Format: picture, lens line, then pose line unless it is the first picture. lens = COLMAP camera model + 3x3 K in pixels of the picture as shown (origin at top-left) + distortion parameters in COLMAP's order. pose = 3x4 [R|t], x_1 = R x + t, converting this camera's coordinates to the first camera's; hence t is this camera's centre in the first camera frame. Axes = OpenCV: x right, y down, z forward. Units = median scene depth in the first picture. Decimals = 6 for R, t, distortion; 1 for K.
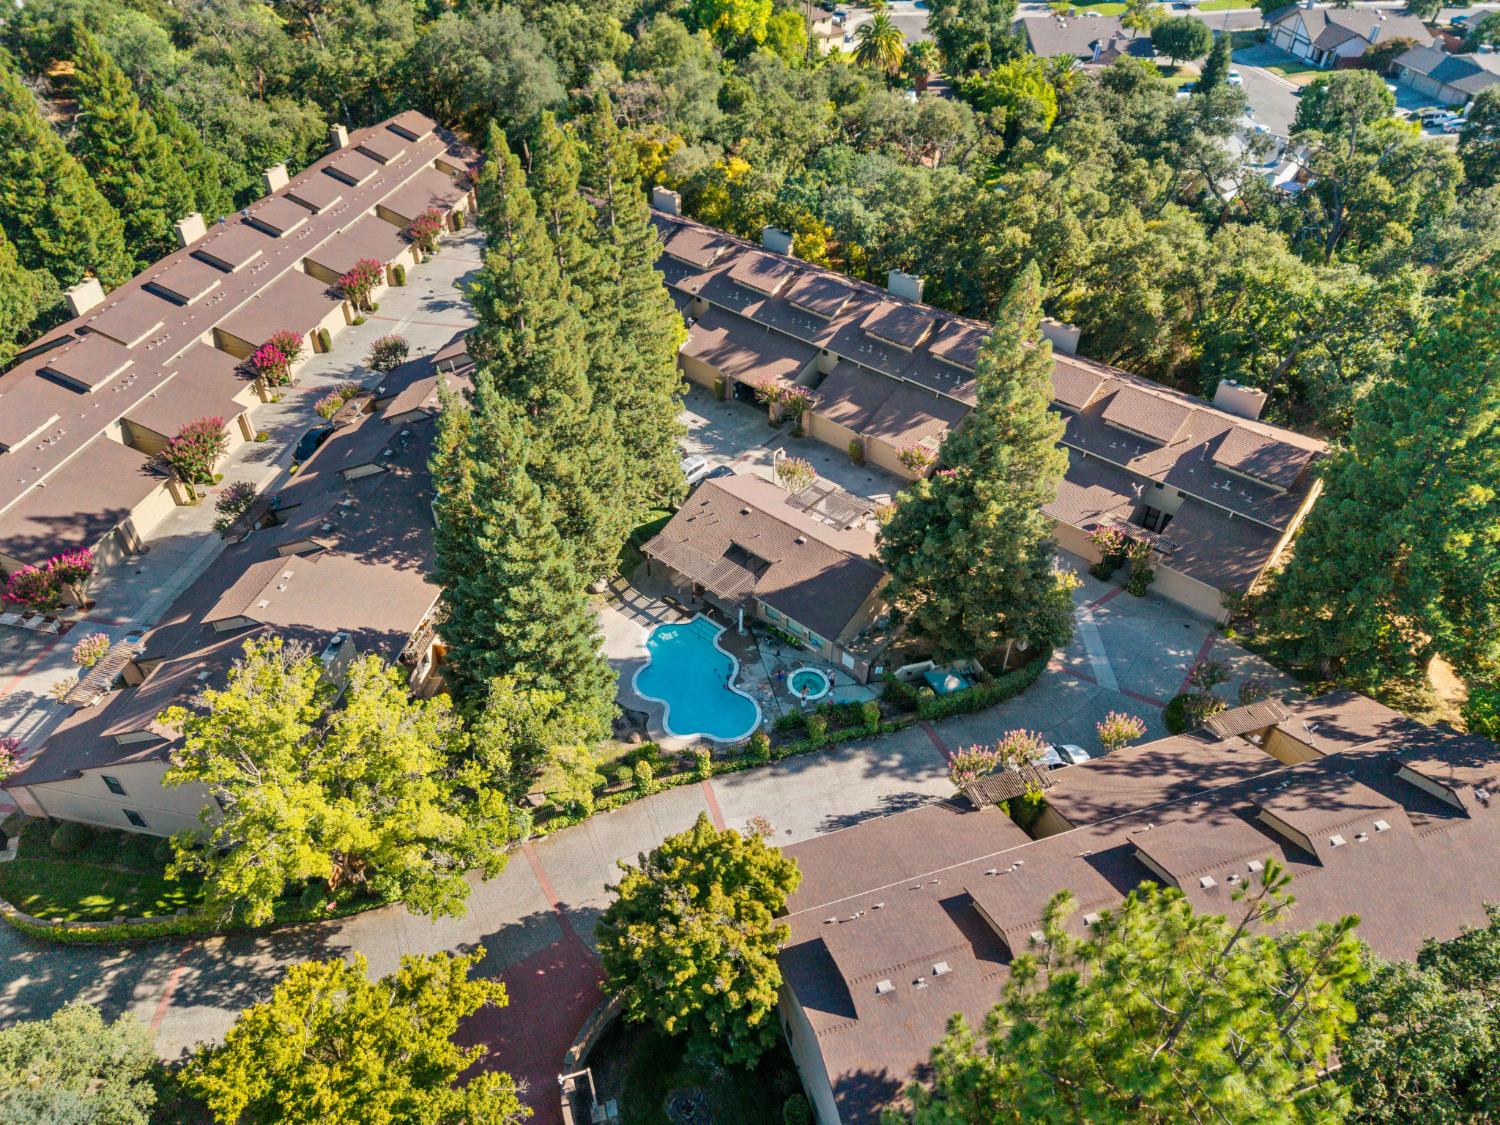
lens RADIAL K [[1039.7, 0, 743.6], [0, 1039.7, 559.4], [0, 0, 1]] dist [0.036007, -0.030020]
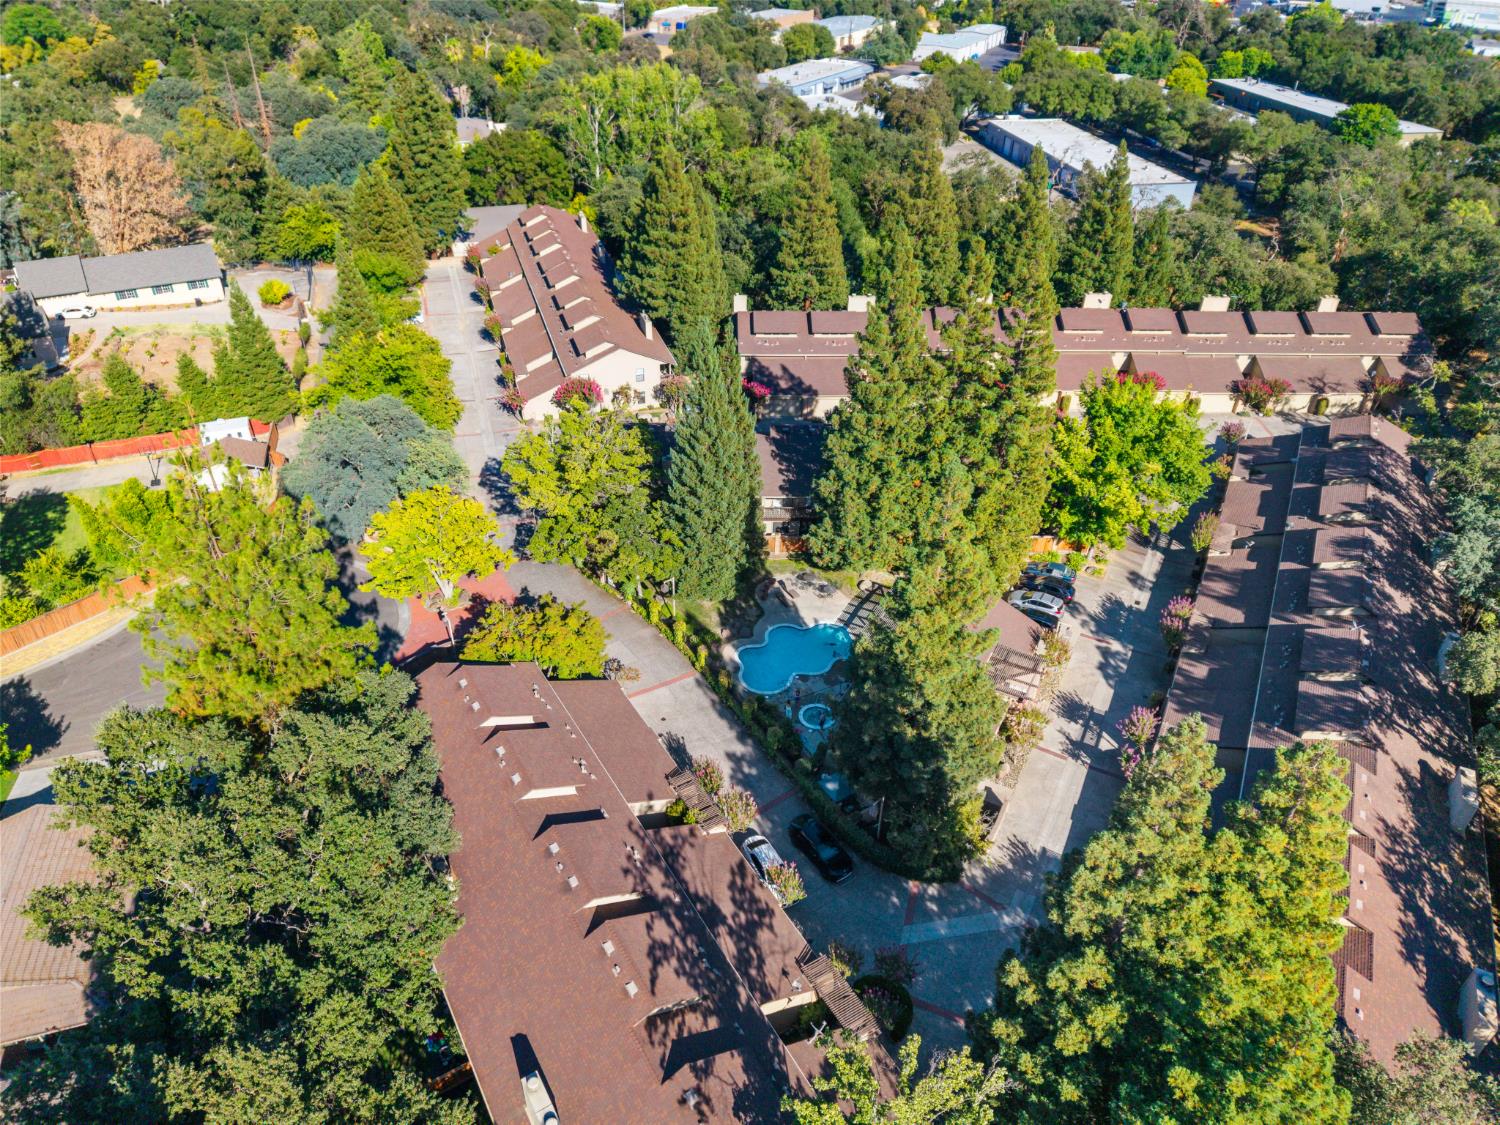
lens RADIAL K [[1039.7, 0, 743.6], [0, 1039.7, 559.4], [0, 0, 1]] dist [0.036007, -0.030020]
pose [[0.208838, 0.537450, -0.817028, 0.644334], [-0.637483, 0.708371, 0.303029, -0.217169], [0.741622, 0.457557, 0.490550, 0.205117]]
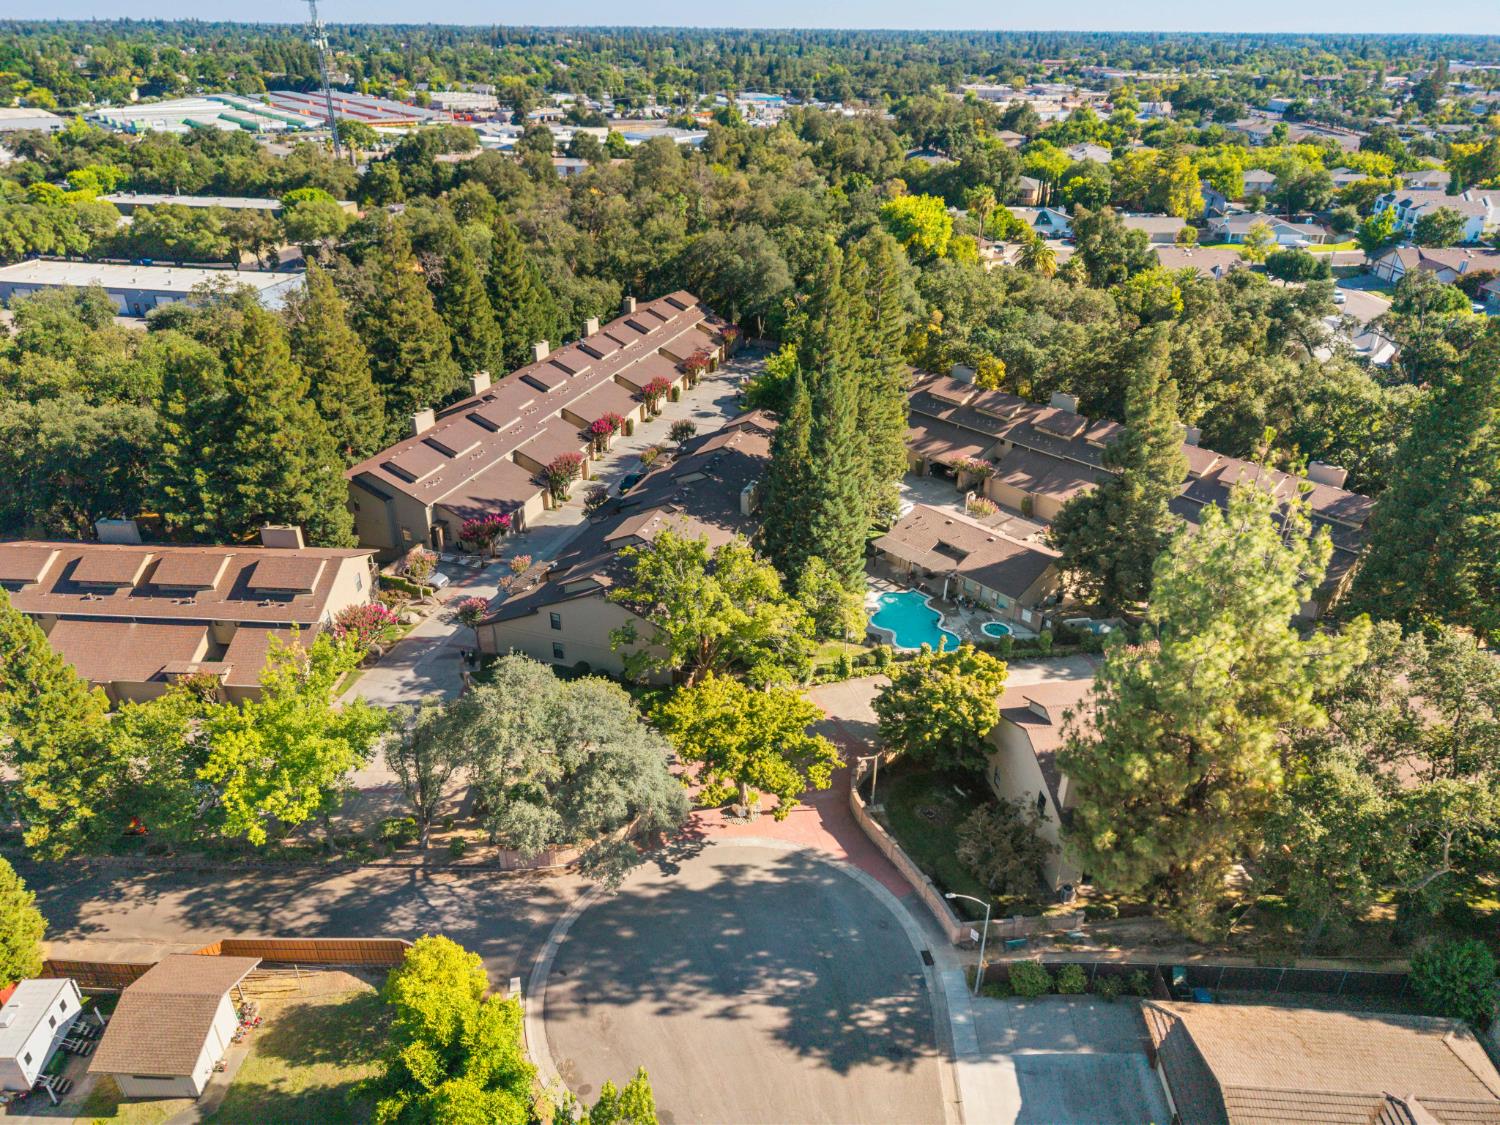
lens RADIAL K [[1045.8, 0, 750.0], [0, 1045.8, 562.5], [0, 0, 1]] dist [0.069805, -0.068567]
pose [[0.992344, 0.057752, -0.109170, -0.084549], [-0.079914, 0.974204, -0.211045, 0.254120], [0.094165, 0.218154, 0.971361, -0.301884]]
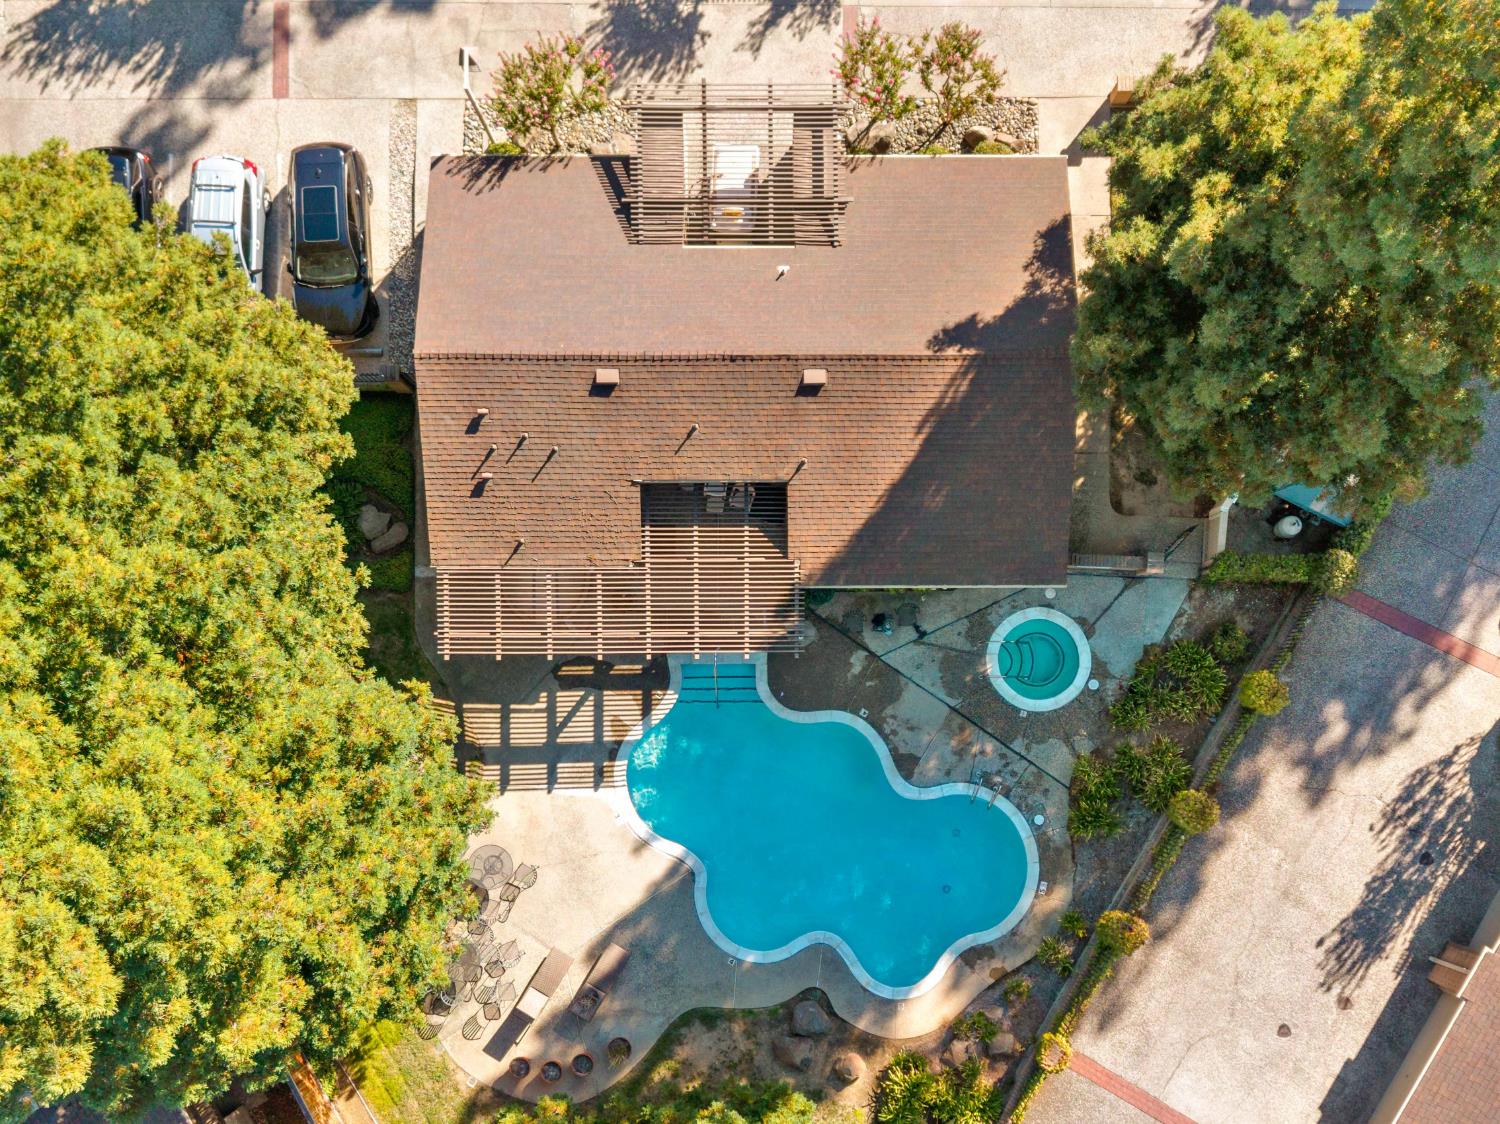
lens RADIAL K [[1053.6, 0, 750.7], [0, 1053.6, 668.6], [0, 0, 1]] dist [-0.002875, -0.002295]
pose [[0.754701, -0.654744, -0.041670, -0.005416], [0.432435, 0.448678, 0.782105, -0.179656], [-0.493382, -0.608275, 0.621752, 0.568348]]
